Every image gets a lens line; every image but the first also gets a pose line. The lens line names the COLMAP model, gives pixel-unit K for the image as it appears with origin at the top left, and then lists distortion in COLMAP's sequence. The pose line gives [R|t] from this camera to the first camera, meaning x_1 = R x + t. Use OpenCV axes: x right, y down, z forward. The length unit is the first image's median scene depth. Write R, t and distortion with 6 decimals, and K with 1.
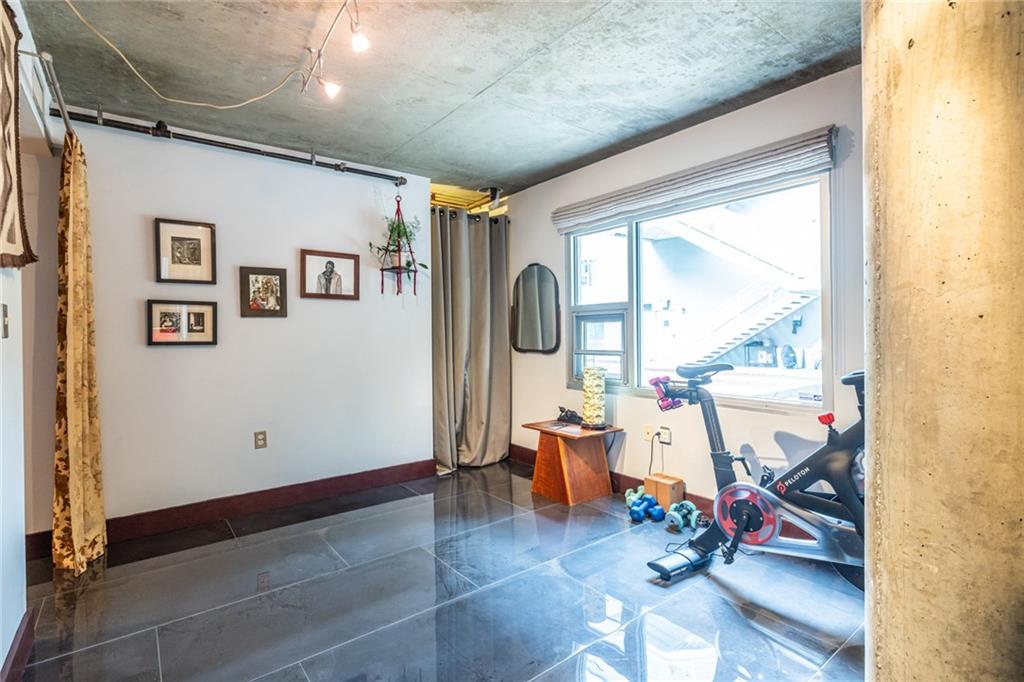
lens RADIAL K [[517.2, 0, 517.0], [0, 517.2, 337.4], [0, 0, 1]] dist [-0.000608, -0.001232]
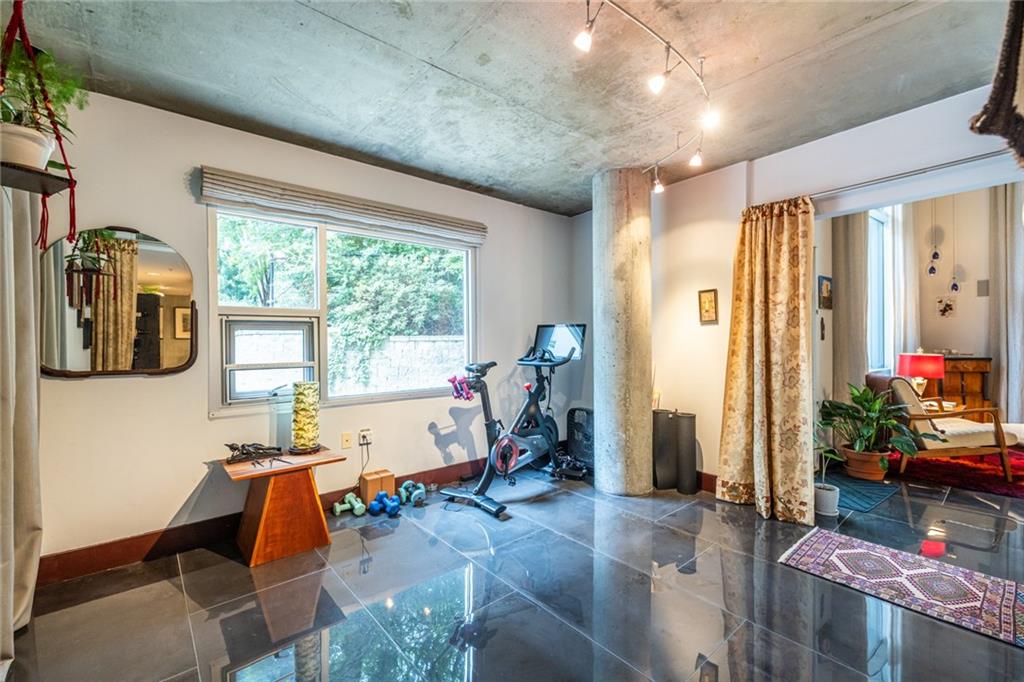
lens RADIAL K [[443.6, 0, 518.5], [0, 443.6, 337.4], [0, 0, 1]] dist [-0.002722, 0.002132]
pose [[-0.084490, 0.014038, 0.996325, -0.870185], [0.013124, 0.999830, -0.012975, -0.003280], [-0.996338, 0.011979, -0.084660, 0.981659]]
